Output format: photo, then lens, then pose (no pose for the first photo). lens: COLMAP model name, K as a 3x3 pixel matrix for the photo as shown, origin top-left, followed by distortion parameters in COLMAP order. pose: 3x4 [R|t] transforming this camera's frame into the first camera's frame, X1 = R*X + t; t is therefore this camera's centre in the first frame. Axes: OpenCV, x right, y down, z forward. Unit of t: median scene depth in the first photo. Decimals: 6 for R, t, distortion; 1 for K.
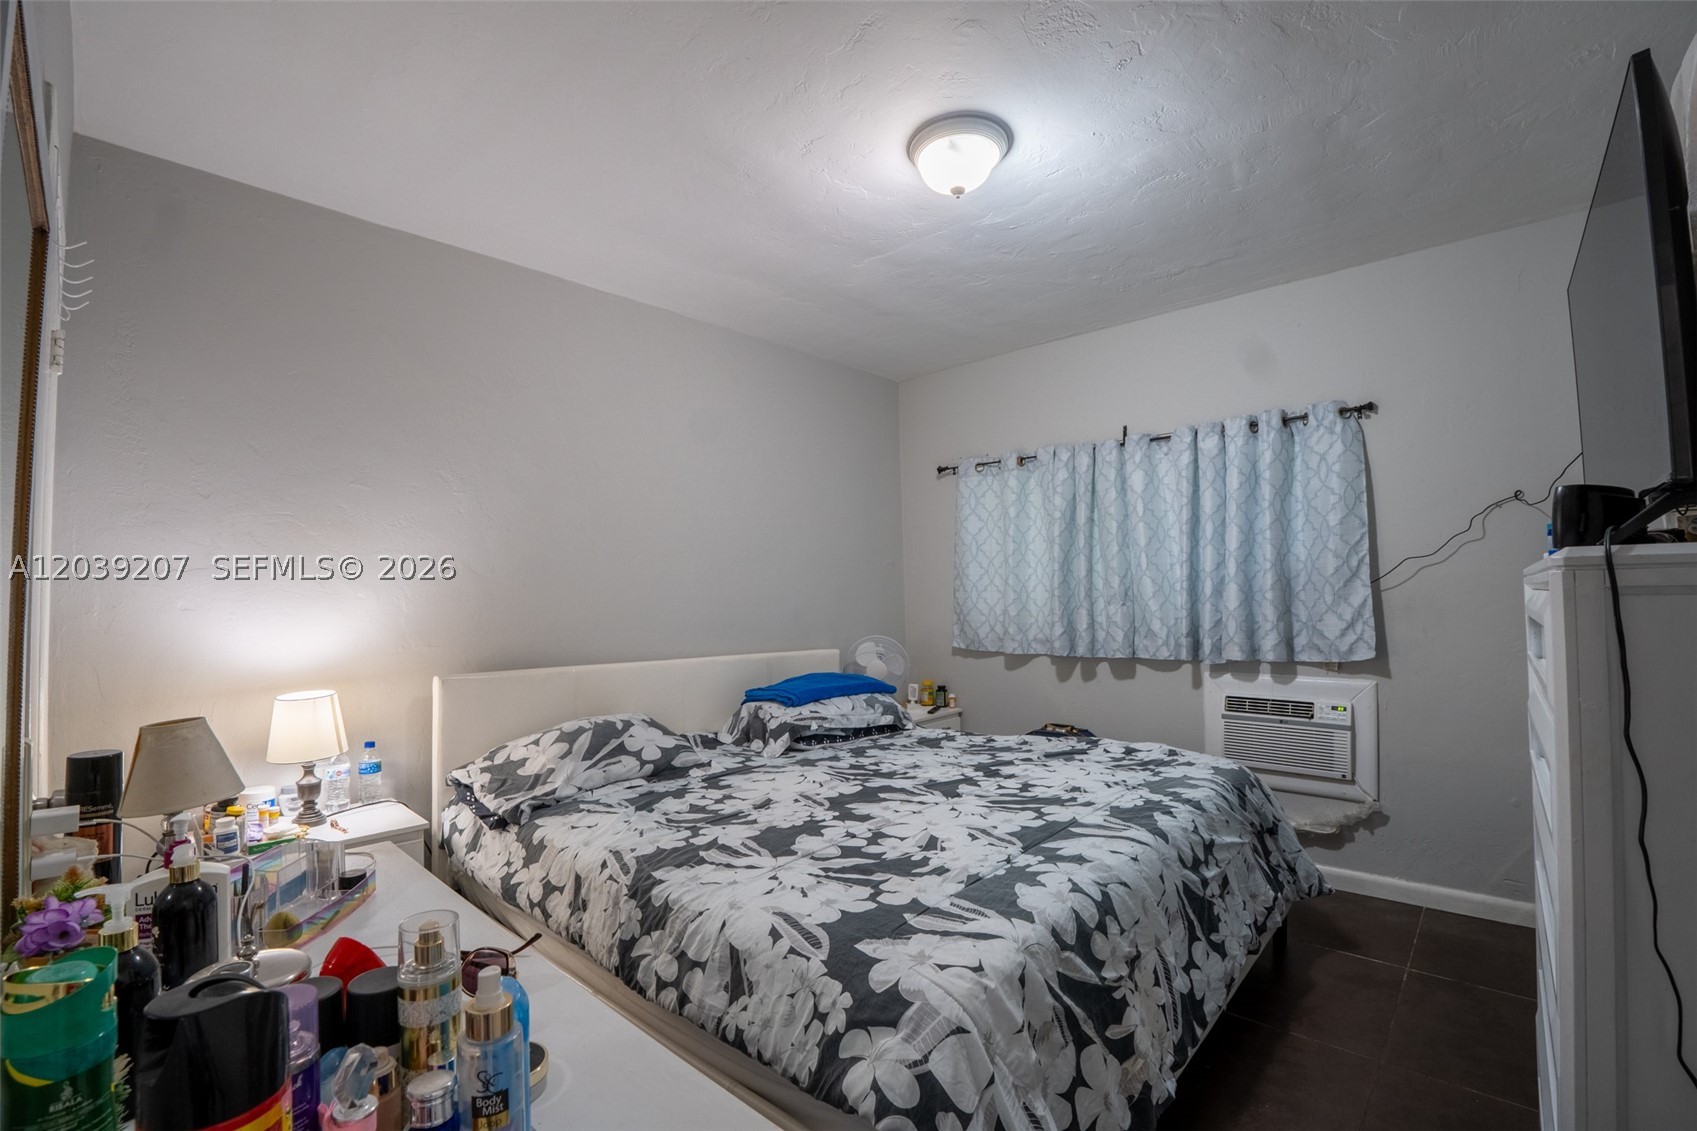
lens RADIAL K [[736.3, 0, 858.3], [0, 736.3, 563.4], [0, 0, 1]] dist [-0.074287, 0.018503]
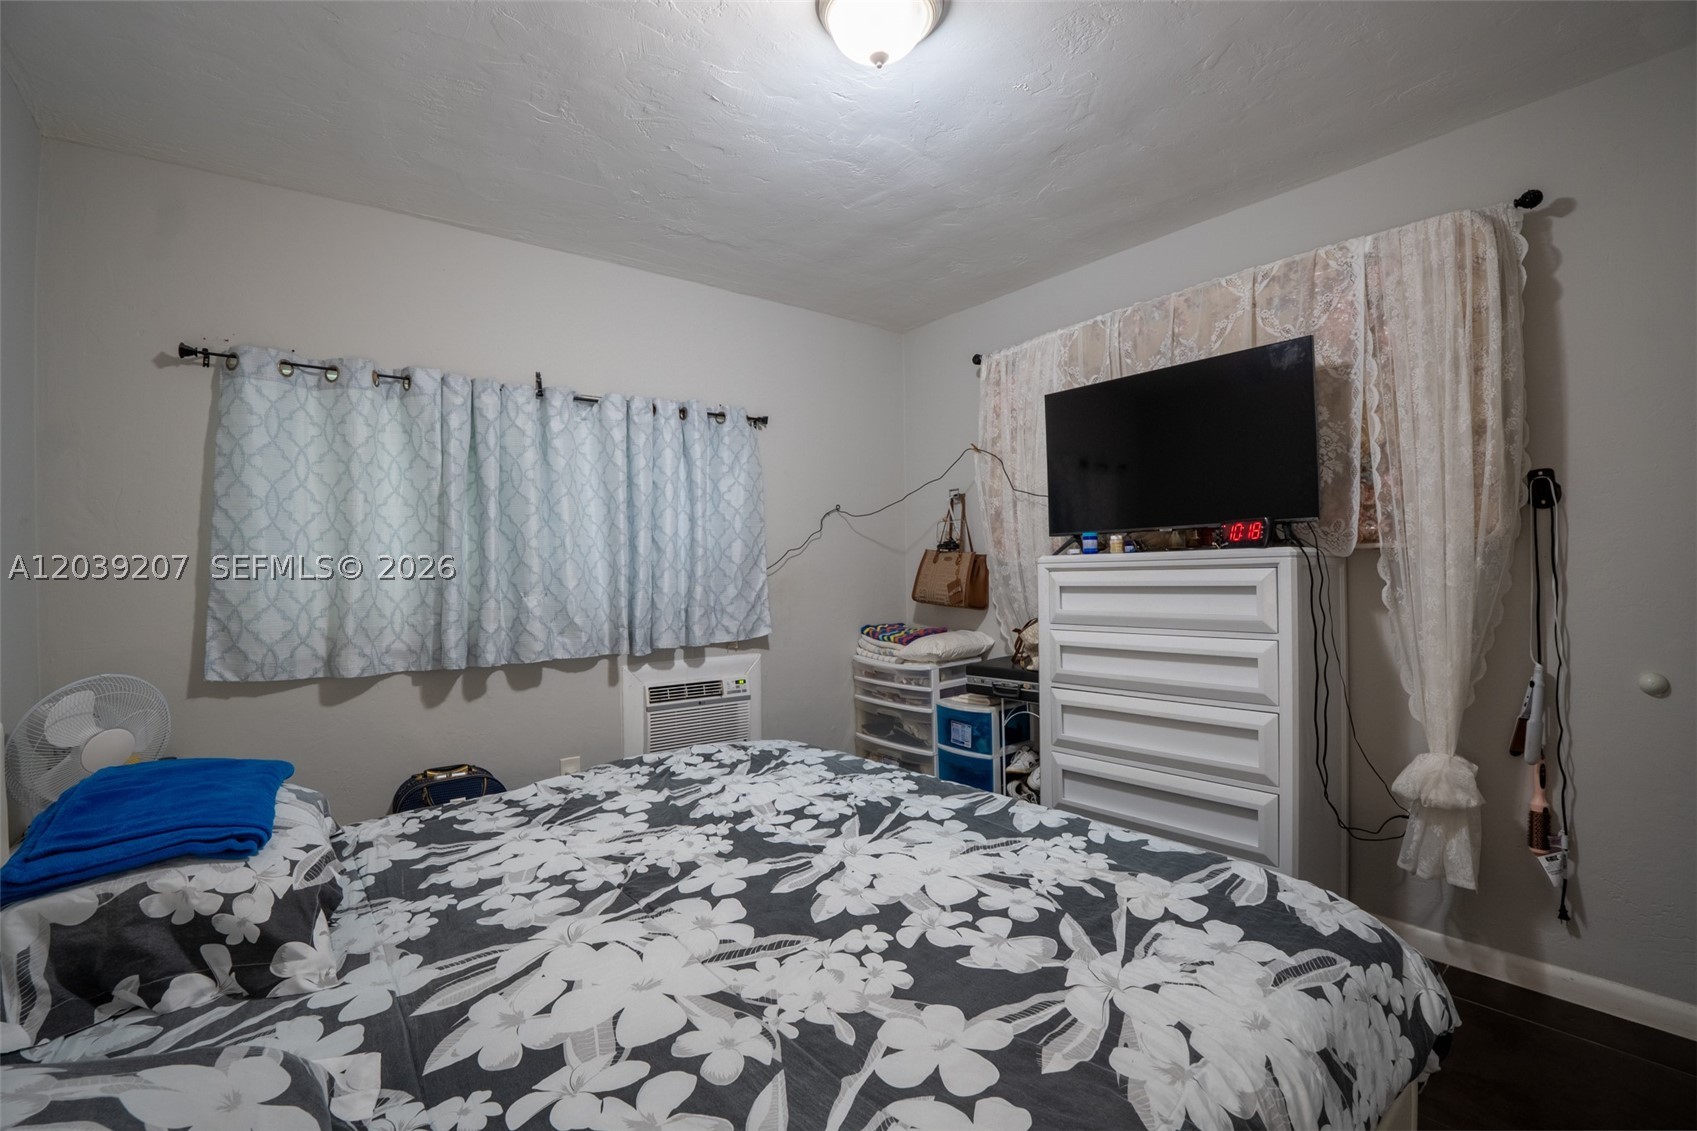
lens RADIAL K [[736.3, 0, 858.3], [0, 736.3, 563.4], [0, 0, 1]] dist [-0.074287, 0.018503]
pose [[0.157485, 0.021205, 0.987294, -0.424986], [-0.025561, 0.999522, -0.017390, 0.031263], [-0.987191, -0.022497, 0.157951, 0.611778]]
